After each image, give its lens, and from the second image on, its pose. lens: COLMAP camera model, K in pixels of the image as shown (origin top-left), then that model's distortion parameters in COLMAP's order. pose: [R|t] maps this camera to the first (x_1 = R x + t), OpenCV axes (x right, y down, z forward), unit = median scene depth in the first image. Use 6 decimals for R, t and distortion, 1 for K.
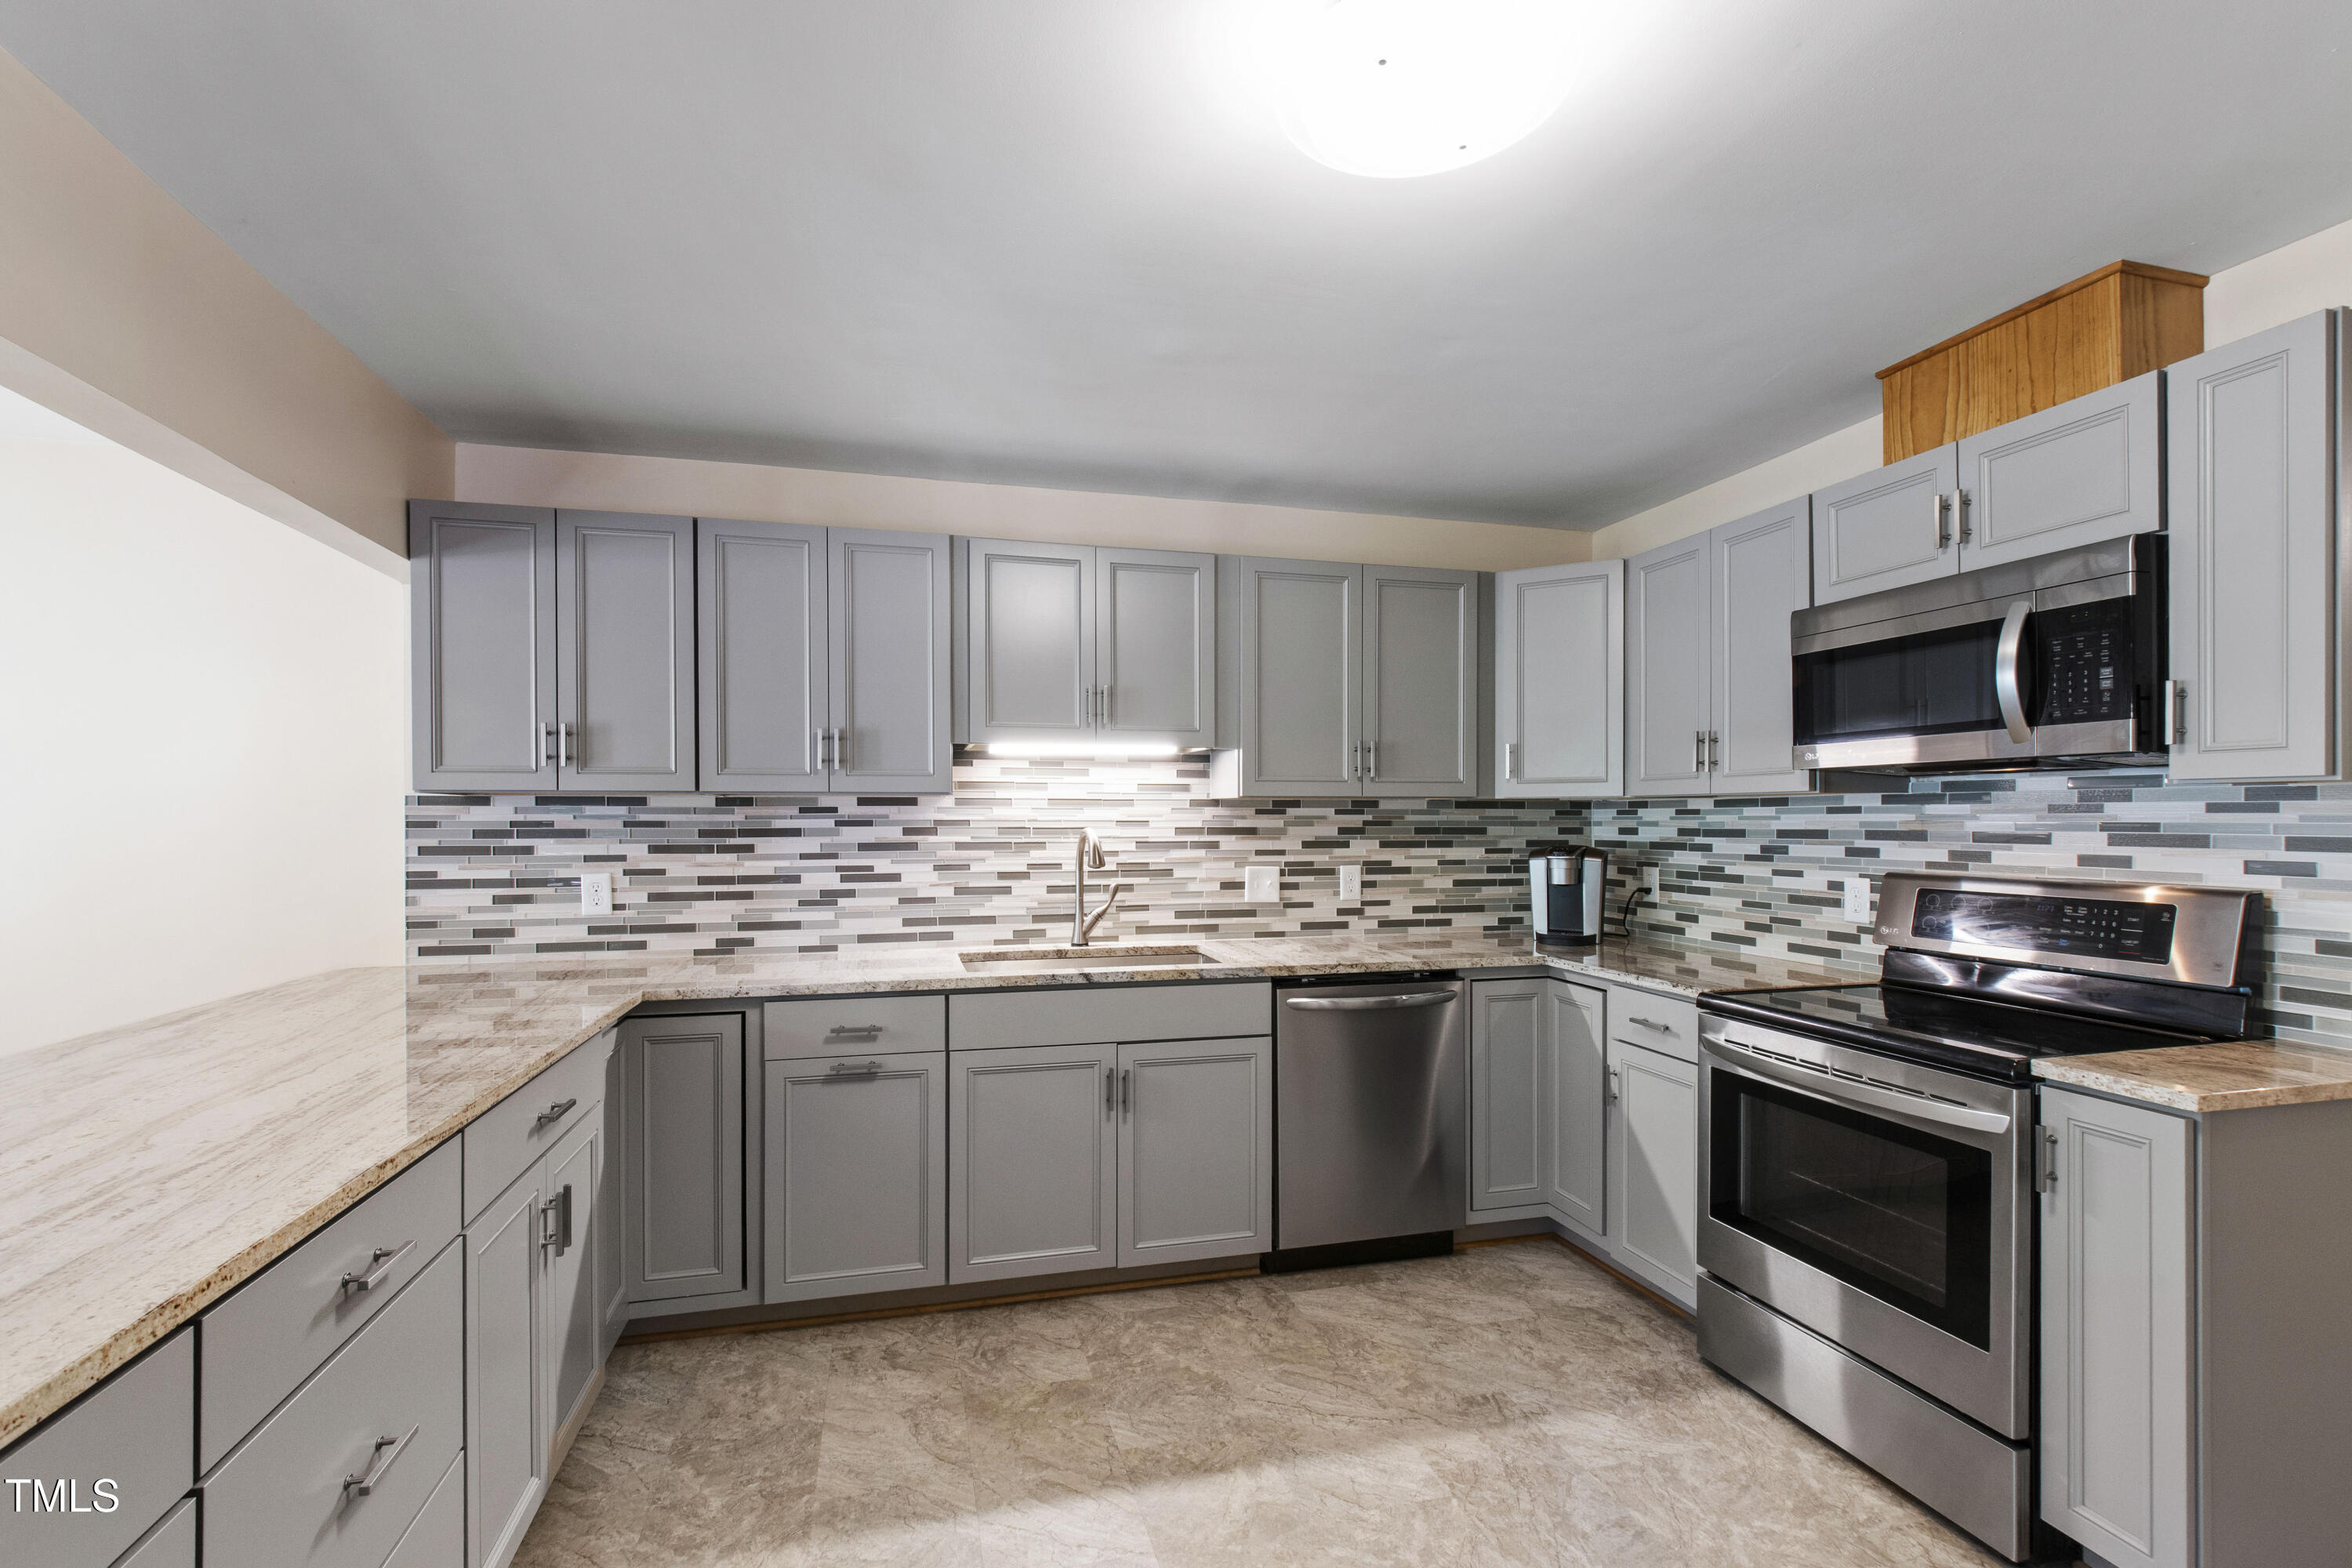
lens RADIAL K [[1042.9, 0, 1165.2], [0, 1042.9, 811.9], [0, 0, 1]] dist [0.003398, -0.004552]
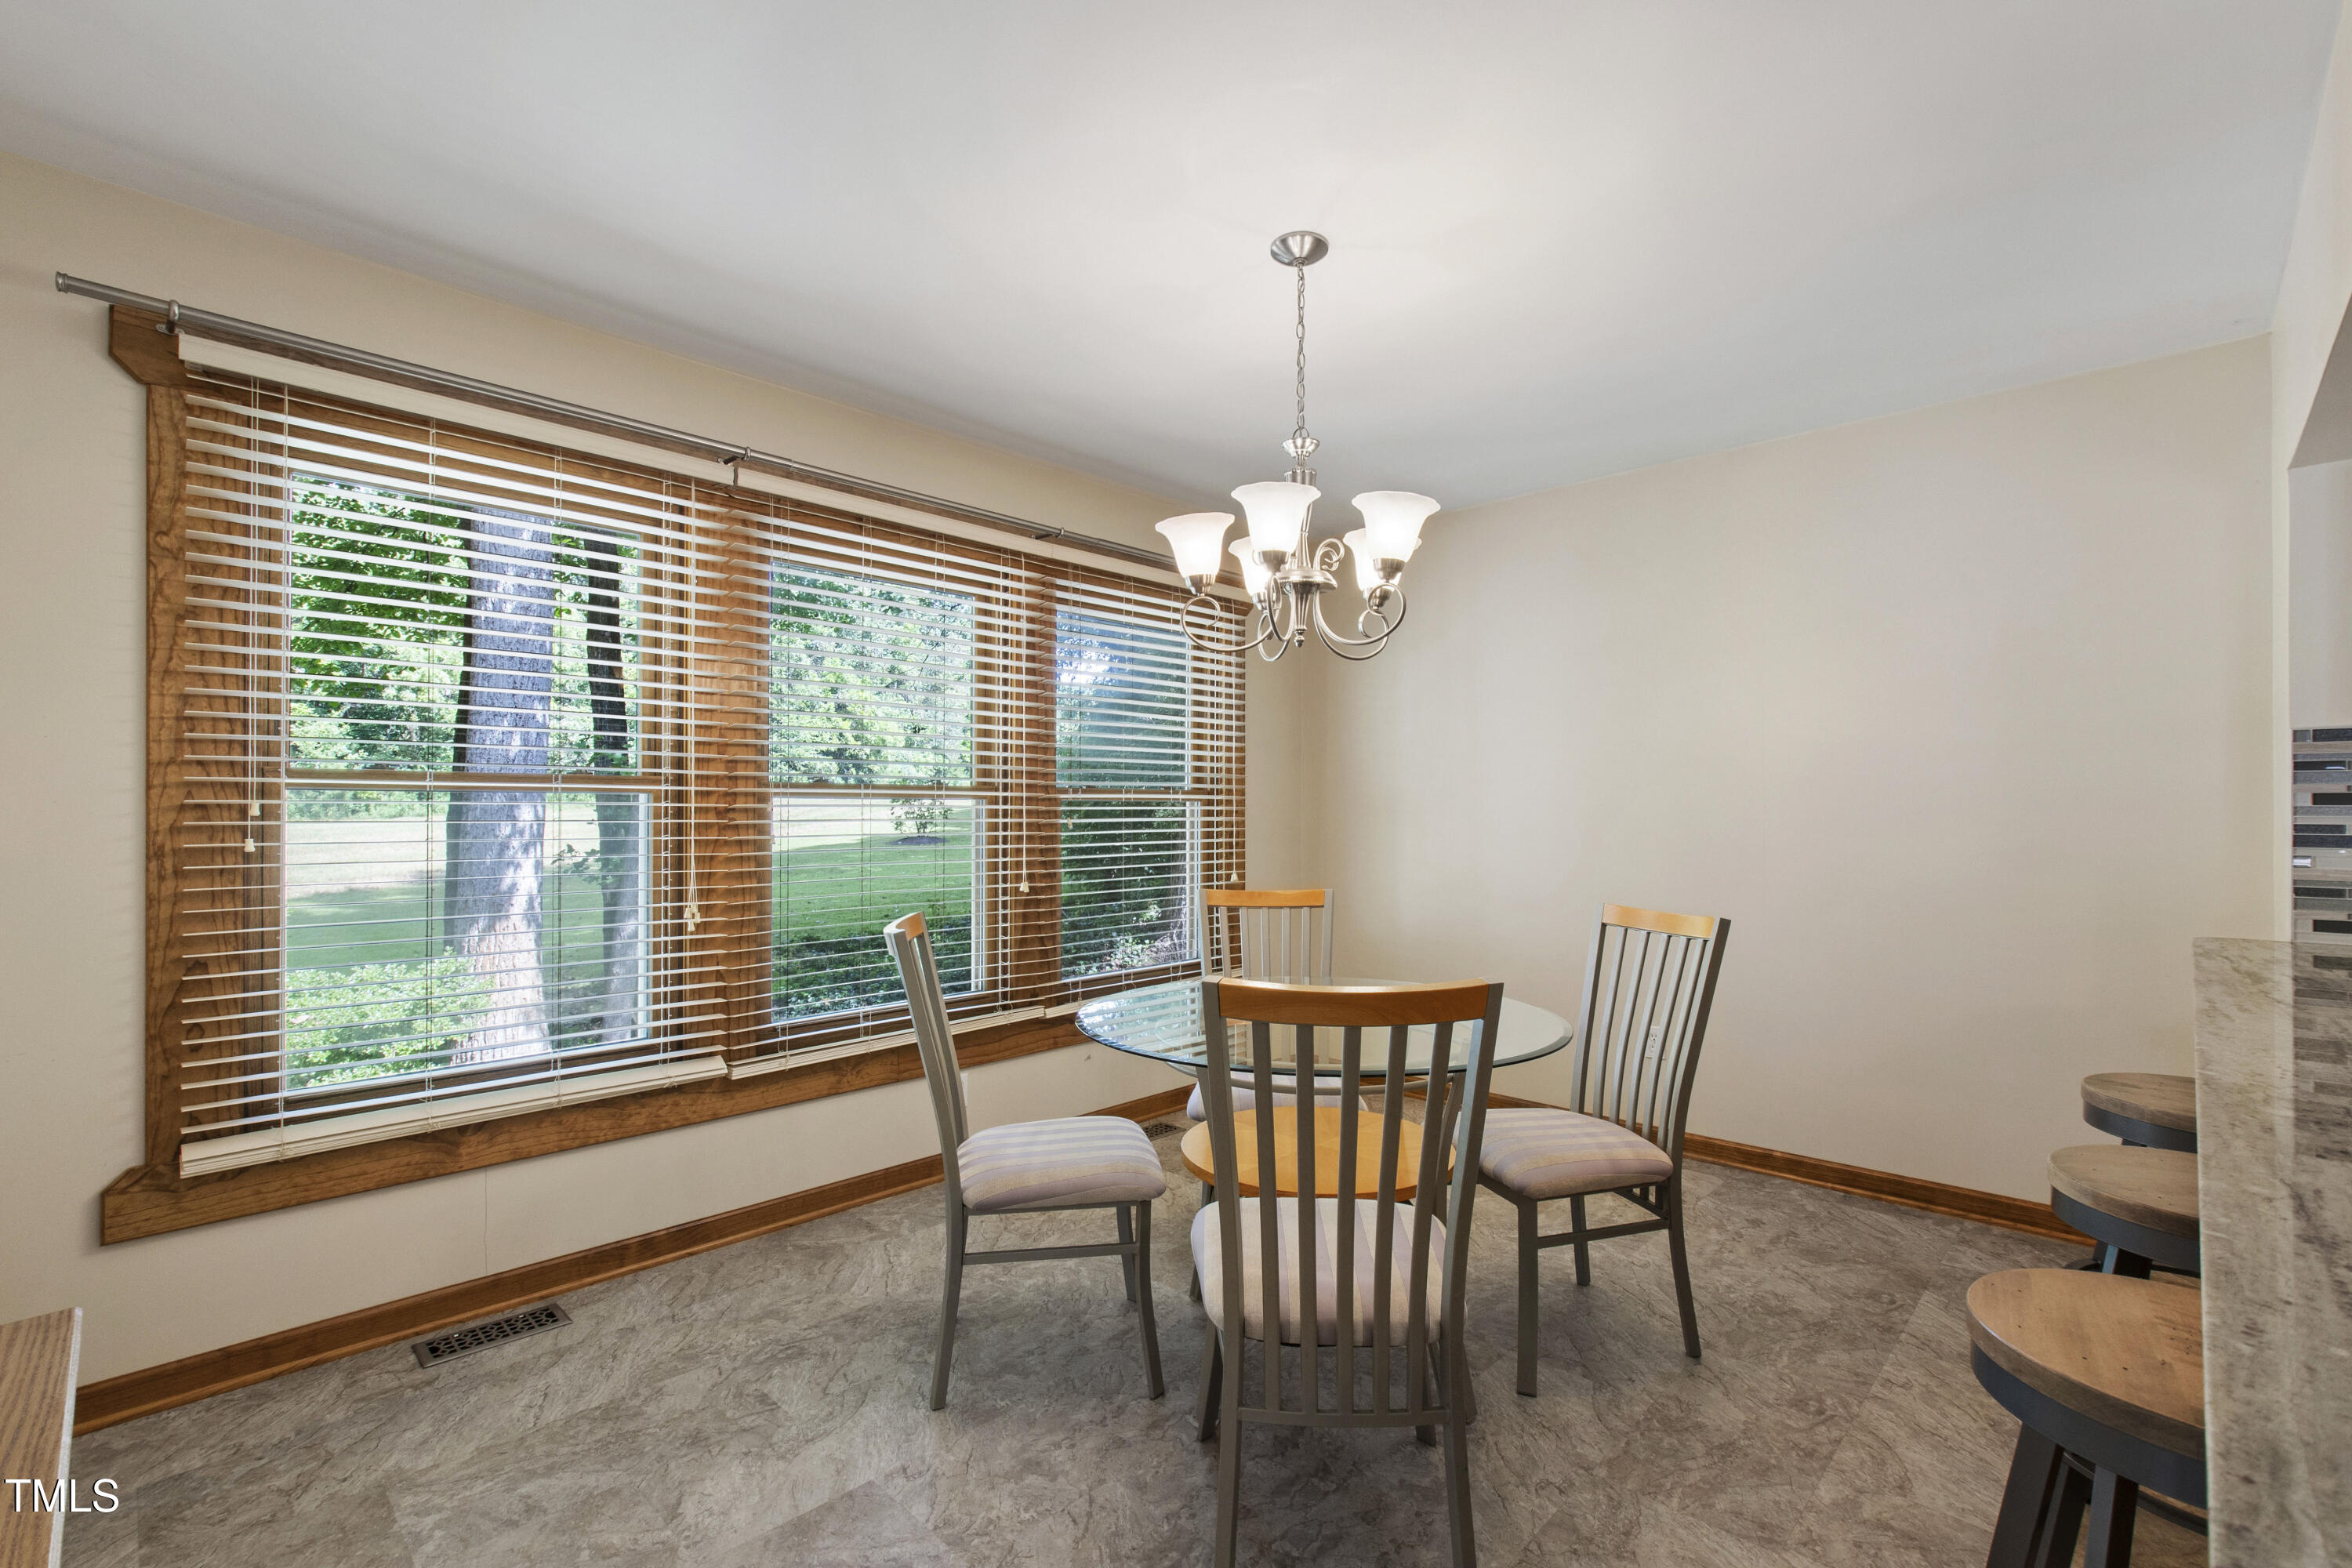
lens RADIAL K [[1042.9, 0, 1176.1], [0, 1042.9, 799.5], [0, 0, 1]] dist [0.003398, -0.004552]
pose [[0.516768, -0.006068, -0.856104, -0.485745], [0.002691, 0.999981, -0.005463, 0.040048], [0.856121, 0.000519, 0.516775, -0.148981]]
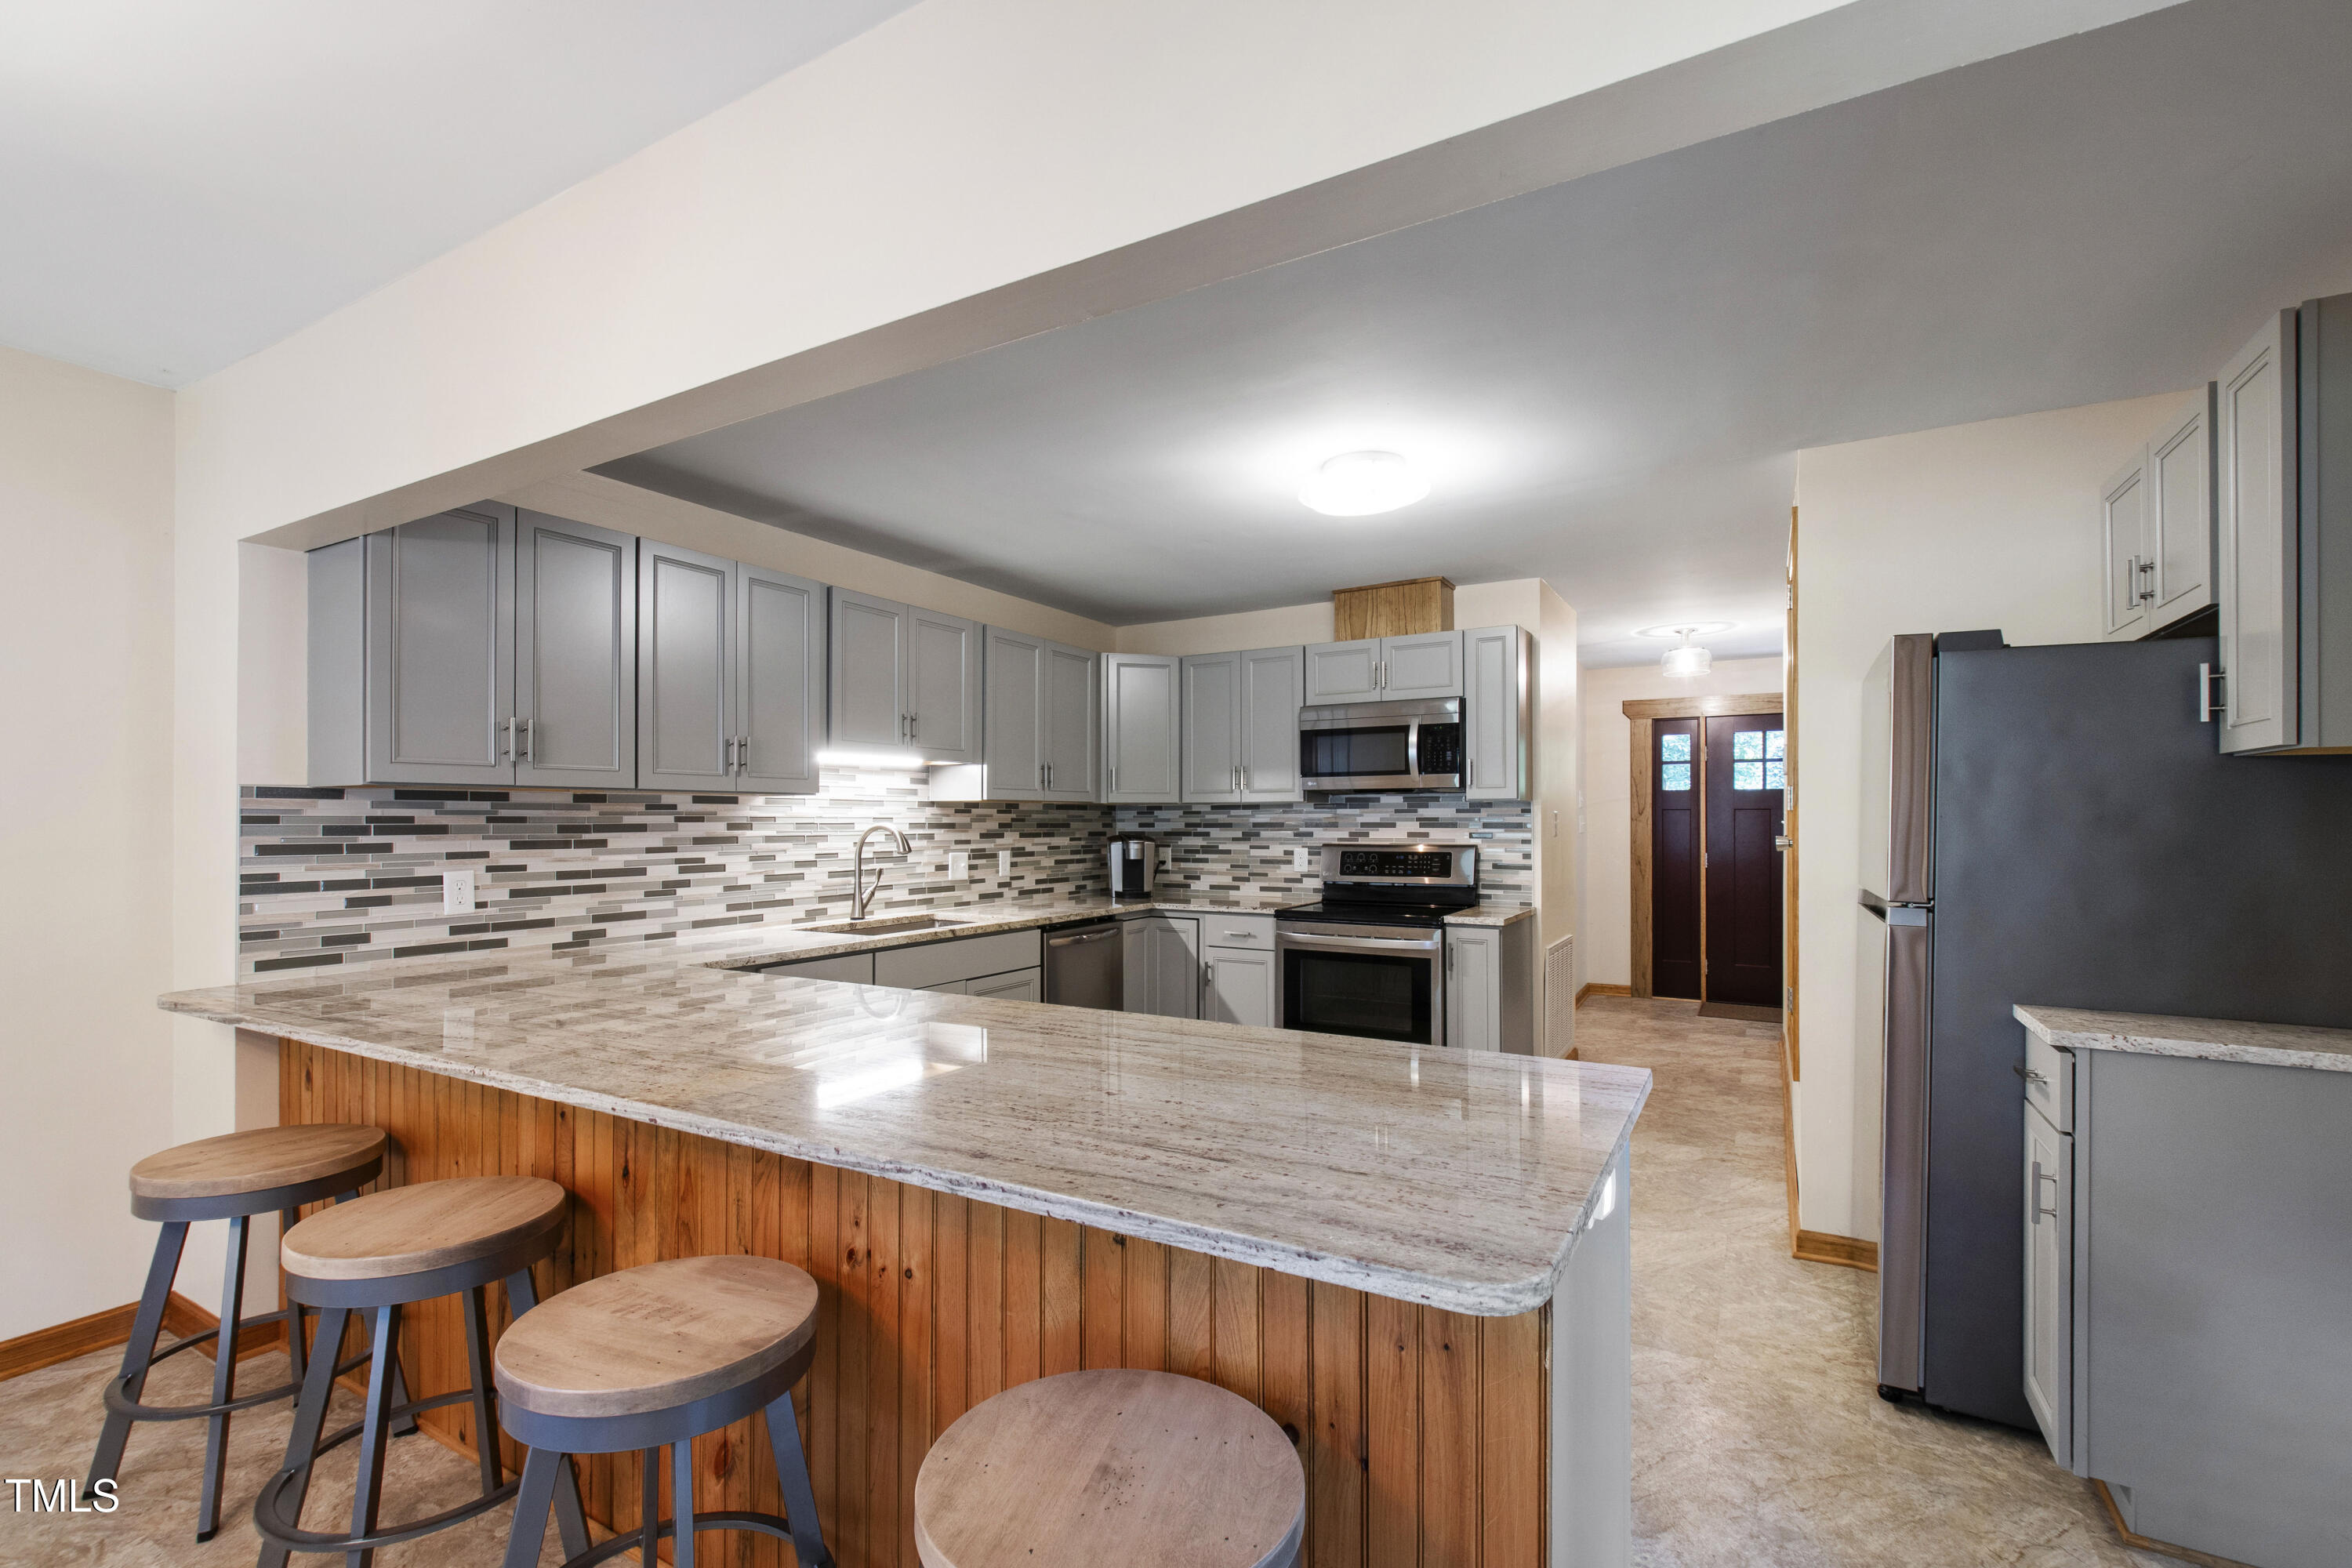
lens RADIAL K [[1042.9, 0, 1159.6], [0, 1042.9, 796.3], [0, 0, 1]] dist [0.003398, -0.004552]
pose [[0.711595, 0.015511, 0.702419, -0.791059], [-0.001966, 0.999796, -0.020086, 0.008580], [-0.702587, 0.012912, 0.711480, -0.144282]]
